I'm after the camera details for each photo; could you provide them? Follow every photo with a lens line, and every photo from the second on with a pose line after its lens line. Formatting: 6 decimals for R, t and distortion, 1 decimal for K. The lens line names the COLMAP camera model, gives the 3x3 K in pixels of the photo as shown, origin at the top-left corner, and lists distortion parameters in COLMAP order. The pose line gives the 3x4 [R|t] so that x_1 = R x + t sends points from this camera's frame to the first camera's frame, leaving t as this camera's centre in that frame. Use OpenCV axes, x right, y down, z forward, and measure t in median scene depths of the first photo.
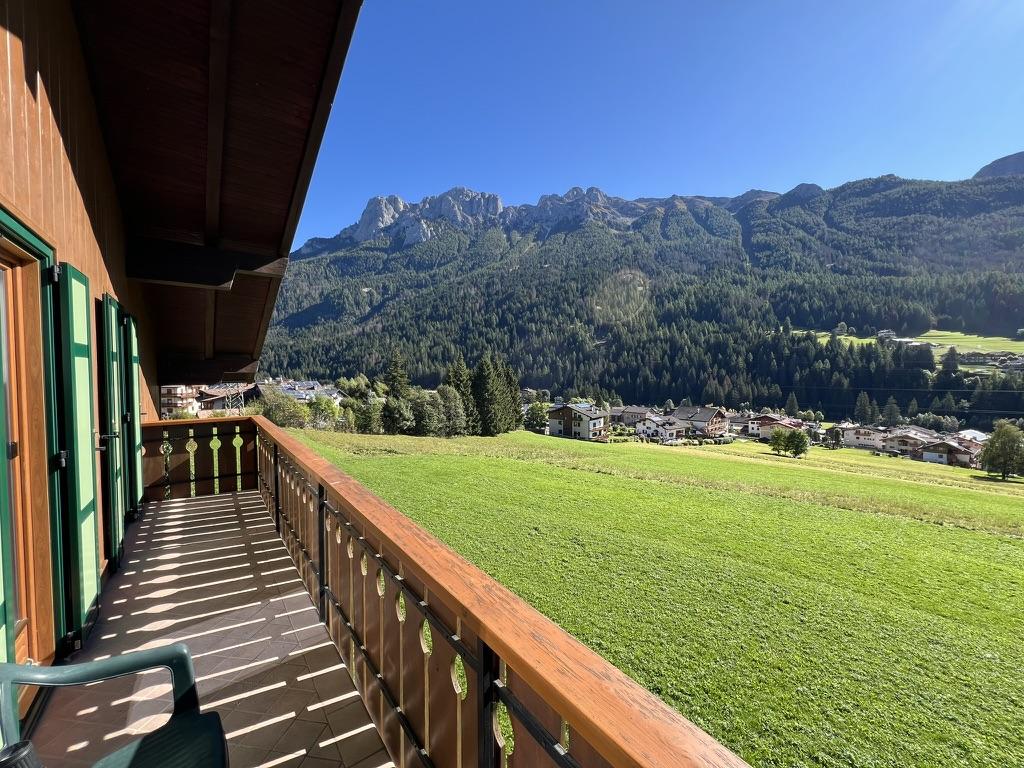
lens RADIAL K [[407.8, 0, 510.9], [0, 407.8, 381.9], [0, 0, 1]] dist [-0.001346, 0.000212]
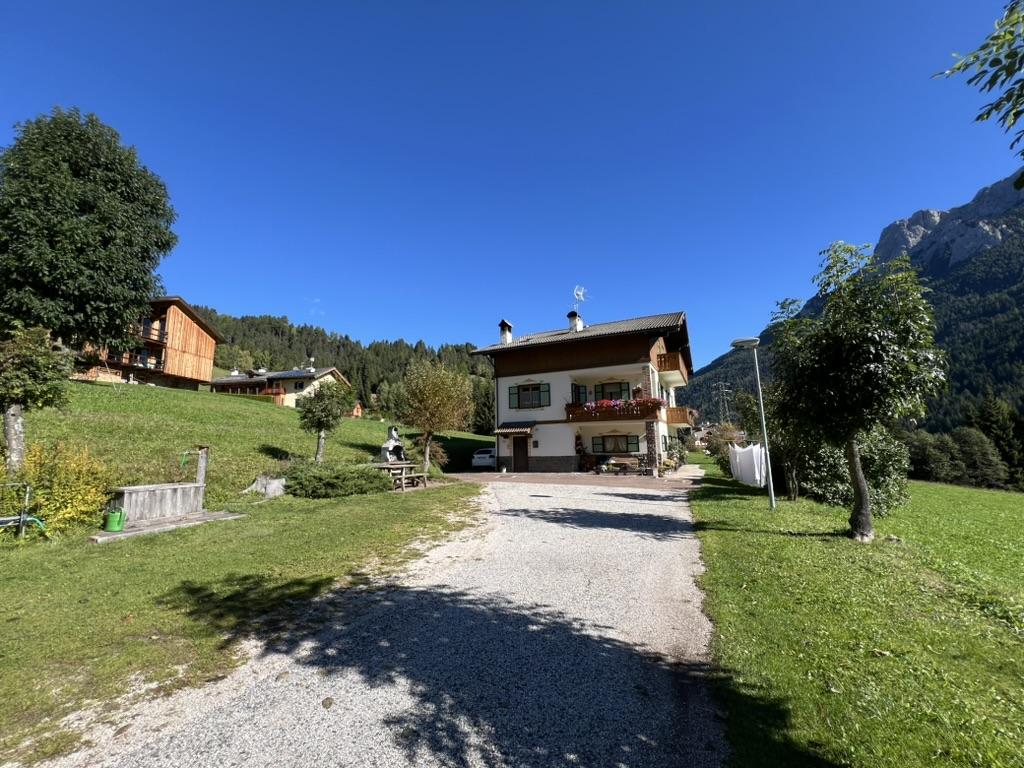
lens RADIAL K [[407.8, 0, 513.9], [0, 407.8, 381.0], [0, 0, 1]] dist [-0.001346, 0.000212]
pose [[0.444080, -0.150782, -0.883209, 0.124072], [-0.008357, 0.984998, -0.172361, 0.044747], [0.895948, 0.083923, 0.436158, -0.137766]]
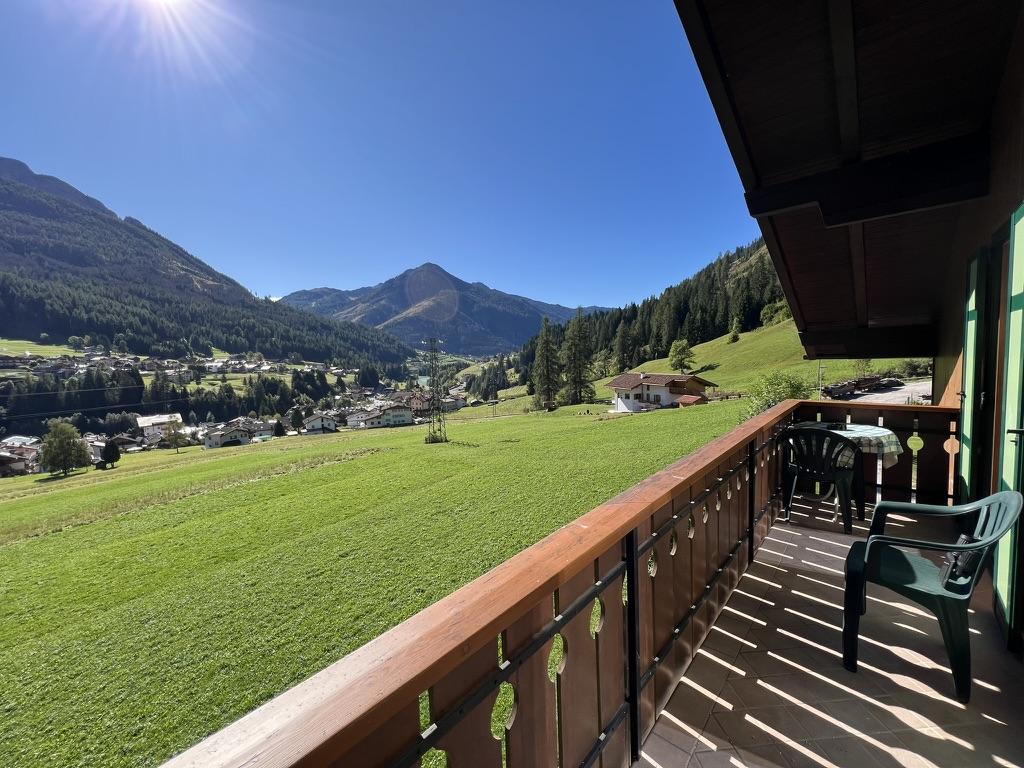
lens RADIAL K [[407.8, 0, 509.7], [0, 407.8, 382.3], [0, 0, 1]] dist [-0.001346, 0.000212]
pose [[-0.175785, -0.059359, 0.982637, -0.017243], [0.066445, 0.995189, 0.072004, -0.000349], [-0.982184, 0.077949, -0.170995, 0.021676]]
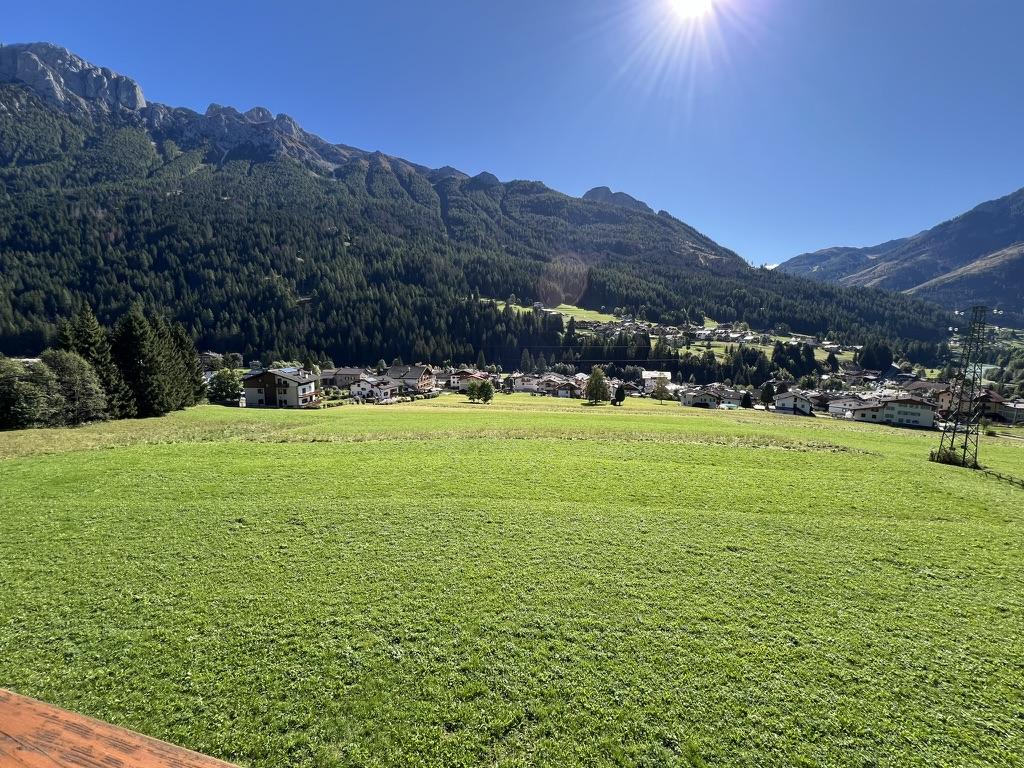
lens RADIAL K [[407.8, 0, 511.0], [0, 407.8, 381.0], [0, 0, 1]] dist [-0.001346, 0.000212]
pose [[0.778631, -0.067529, 0.623838, -0.001438], [0.008518, 0.995238, 0.097100, -0.000116], [-0.627425, -0.070291, 0.775498, 0.004805]]
